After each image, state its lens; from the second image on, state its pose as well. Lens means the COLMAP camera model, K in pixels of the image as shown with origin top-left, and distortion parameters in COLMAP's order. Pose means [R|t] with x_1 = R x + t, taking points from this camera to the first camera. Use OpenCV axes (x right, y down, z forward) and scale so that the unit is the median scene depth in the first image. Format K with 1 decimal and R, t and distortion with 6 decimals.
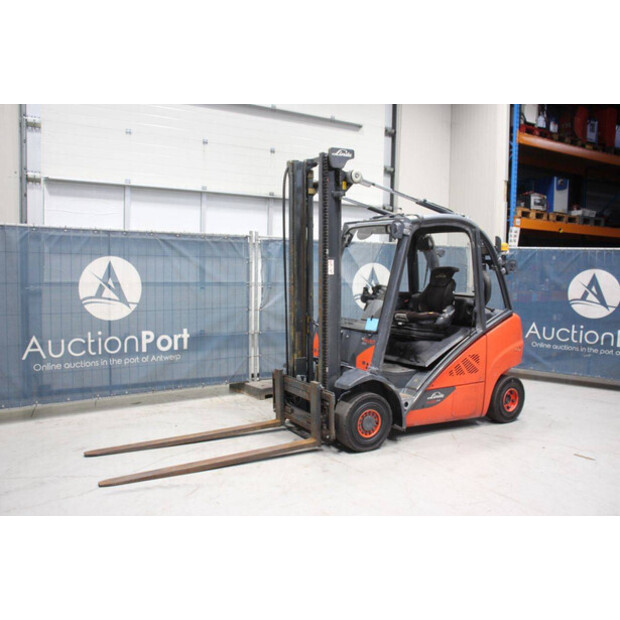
lens RADIAL K [[557.0, 0, 311.0], [0, 557.0, 308.0], [0, 0, 1]] dist [-0.114213, 0.088338]
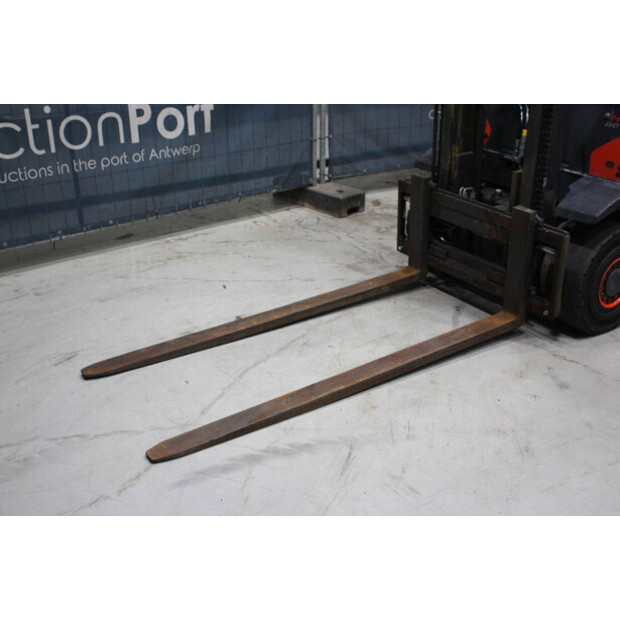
lens RADIAL K [[736.2, 0, 316.0], [0, 736.2, 324.3], [0, 0, 1]] dist [0.004203, 0.000000]
pose [[0.997864, -0.038227, 0.052971, -0.187228], [0.016065, 0.929599, 0.368221, -0.015757], [-0.063318, -0.366584, 0.928228, 0.296842]]
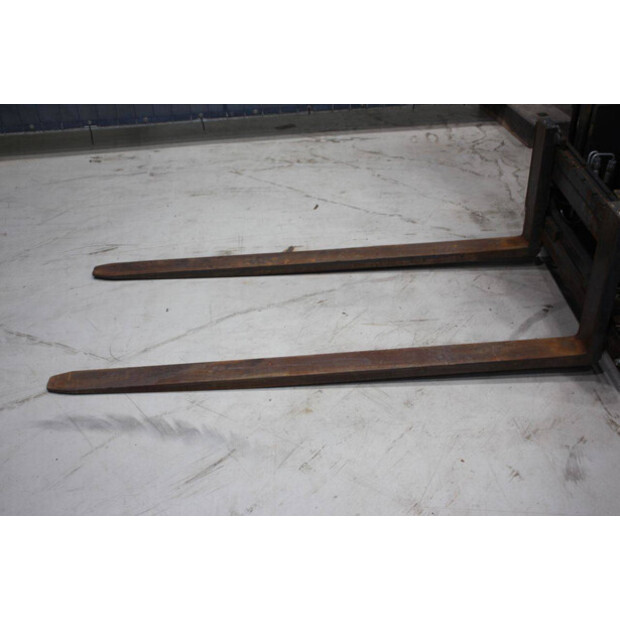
lens RADIAL K [[663.4, 0, 320.7], [0, 663.4, 325.7], [0, 0, 1]] dist [-0.041303, 0.000000]
pose [[0.878331, 0.263986, -0.398556, 0.020890], [-0.001348, 0.835070, 0.550142, -0.021518], [0.478052, -0.482669, 0.733823, 0.496486]]
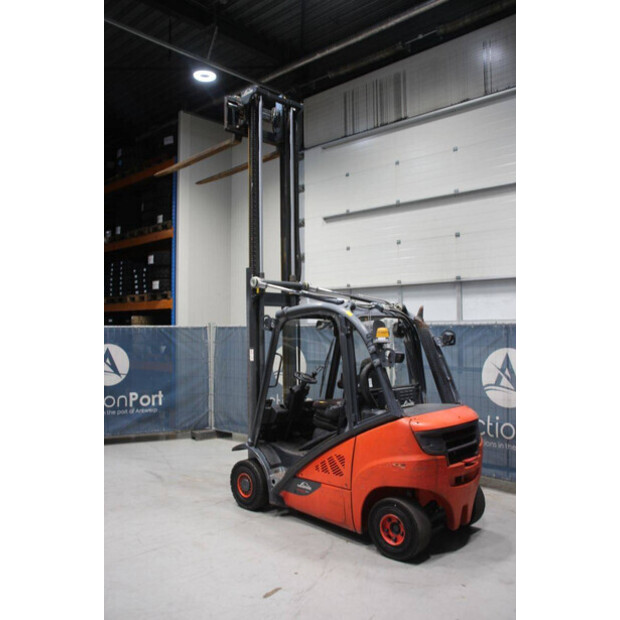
lens RADIAL K [[561.6, 0, 312.2], [0, 561.6, 311.1], [0, 0, 1]] dist [-0.086728, 0.000000]
pose [[0.254875, -0.054801, -0.965420, 1.130355], [-0.065153, 0.995151, -0.073689, -0.075456], [0.964777, 0.081681, 0.250069, 0.686336]]
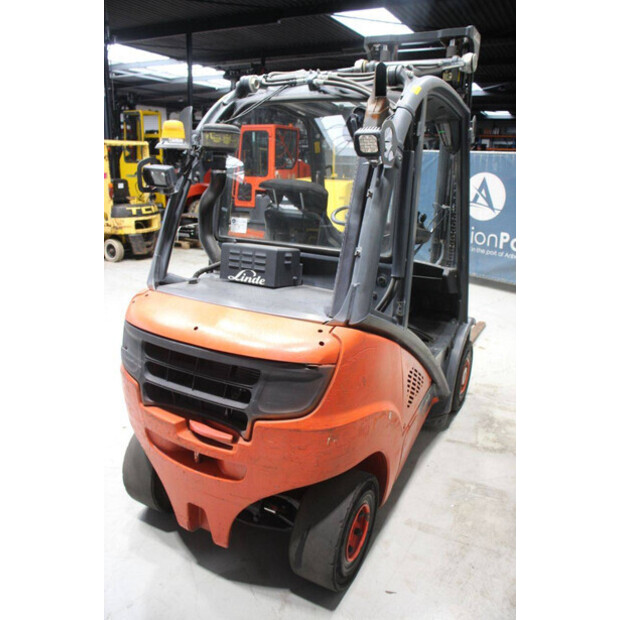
lens RADIAL K [[510.0, 0, 308.6], [0, 510.0, 307.9], [0, 0, 1]] dist [-0.161104, 0.141343]
pose [[-0.863587, 0.098601, -0.494464, 0.466070], [-0.083180, 0.939393, 0.332599, -0.118945], [0.497291, 0.328358, -0.803046, 1.416594]]
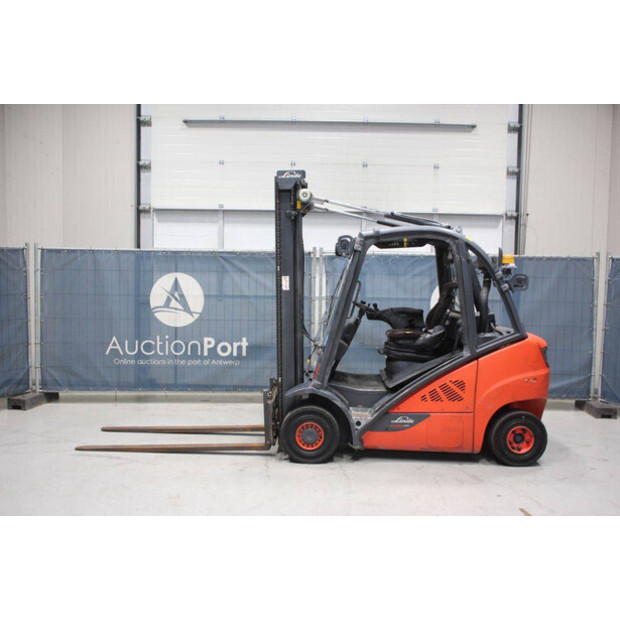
lens RADIAL K [[613.8, 0, 313.8], [0, 613.8, 311.1], [0, 0, 1]] dist [-0.063844, 0.000000]
pose [[0.851912, 0.026260, -0.523025, 0.590945], [-0.038138, 0.999201, -0.011953, -0.006986], [0.522294, 0.030130, 0.852233, 0.030177]]
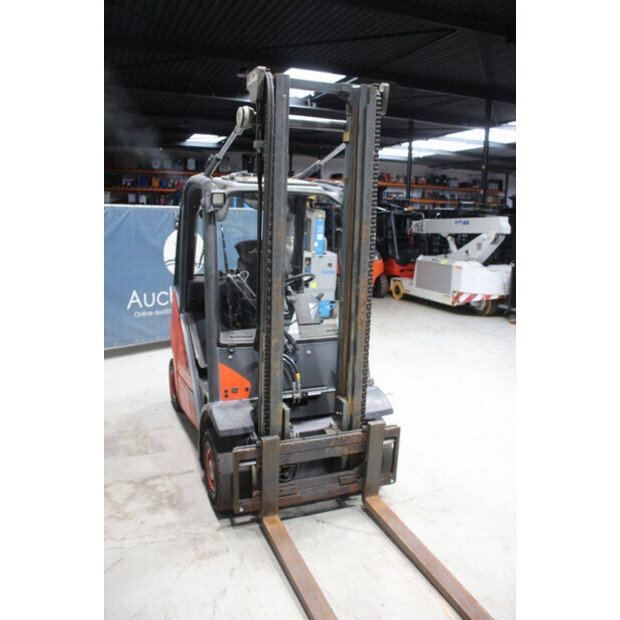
lens RADIAL K [[528.9, 0, 308.9], [0, 528.9, 313.3], [0, 0, 1]] dist [-0.121202, 0.044775]
pose [[0.152875, -0.197432, 0.968323, -0.529967], [0.060530, 0.979872, 0.190230, -0.114614], [-0.986390, 0.029531, 0.161749, 0.820039]]
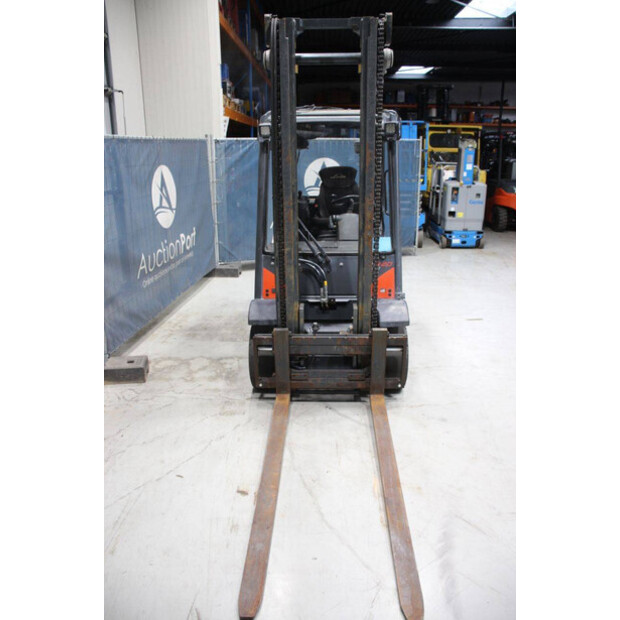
lens RADIAL K [[510.0, 0, 308.2], [0, 510.0, 310.2], [0, 0, 1]] dist [-0.161104, 0.141343]
pose [[0.540831, -0.285430, 0.791222, -0.518919], [0.087569, 0.954659, 0.284532, -0.091242], [-0.836561, -0.084597, 0.541304, 0.586169]]
